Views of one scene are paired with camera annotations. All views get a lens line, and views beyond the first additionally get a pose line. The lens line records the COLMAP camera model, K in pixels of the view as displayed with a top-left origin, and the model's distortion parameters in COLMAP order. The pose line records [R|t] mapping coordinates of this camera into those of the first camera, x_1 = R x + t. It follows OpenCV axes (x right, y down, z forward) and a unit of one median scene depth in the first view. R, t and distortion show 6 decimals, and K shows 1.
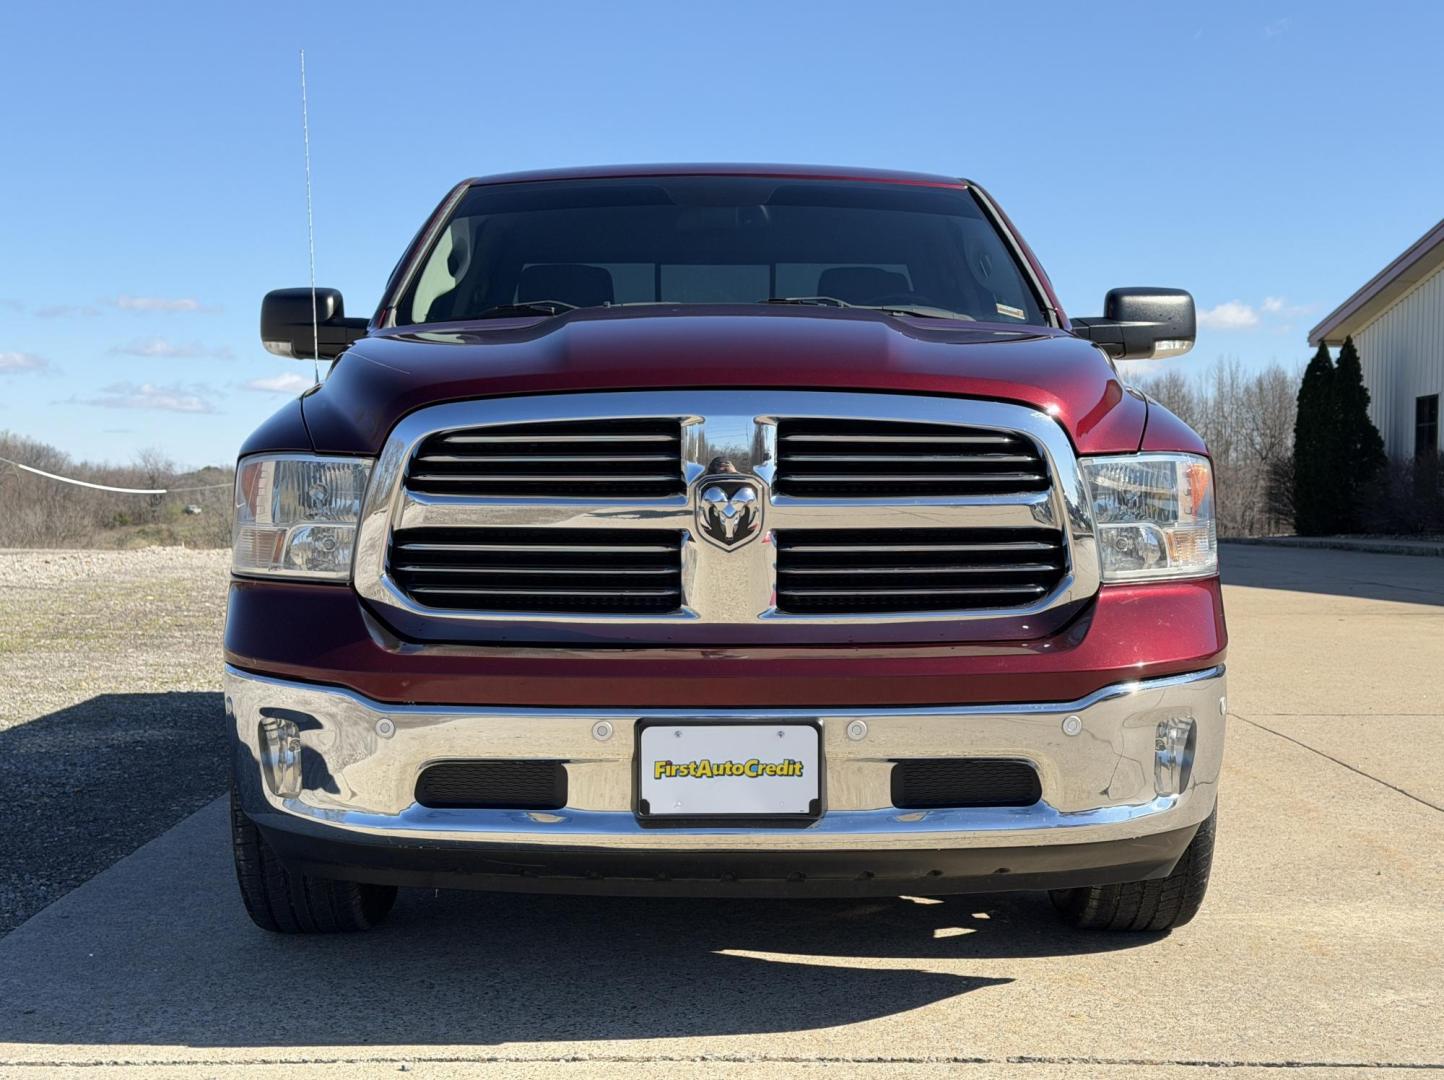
lens RADIAL K [[2012.0, 0, 728.0], [0, 2012.0, 545.6], [0, 0, 1]] dist [0.126680, 0.000000]
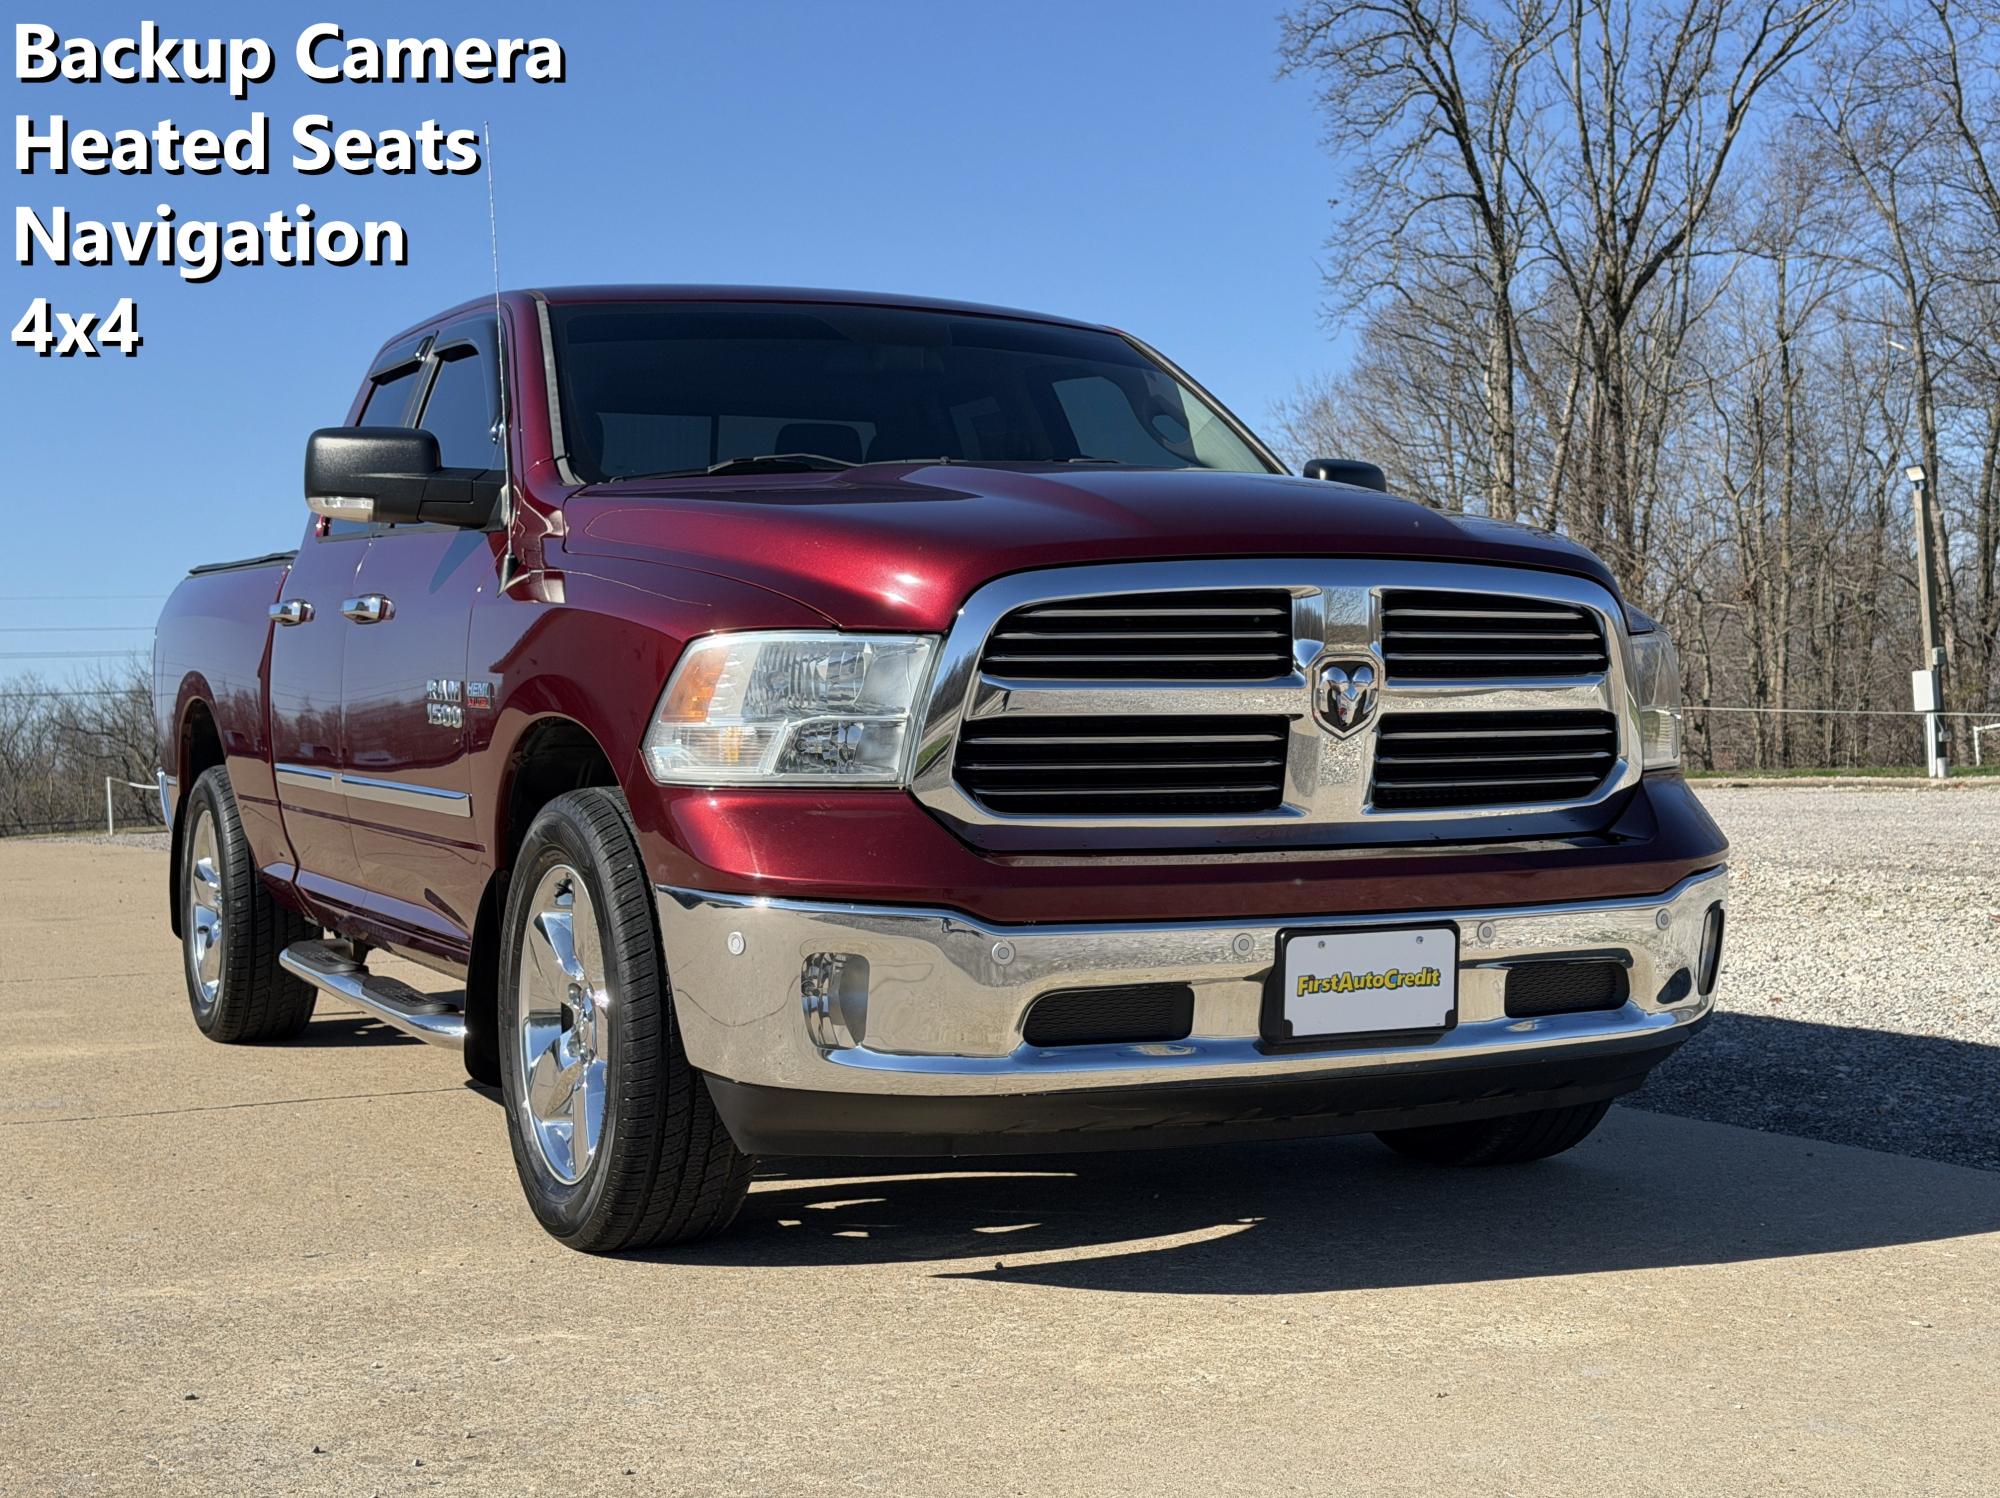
lens RADIAL K [[2786.6, 0, 994.4], [0, 2786.6, 743.6], [0, 0, 1]] dist [0.126680, 0.000000]
pose [[0.912572, -0.014632, 0.408655, -0.632040], [0.023280, 0.999598, -0.016196, 0.020781], [-0.408253, 0.024294, 0.912545, -0.064371]]
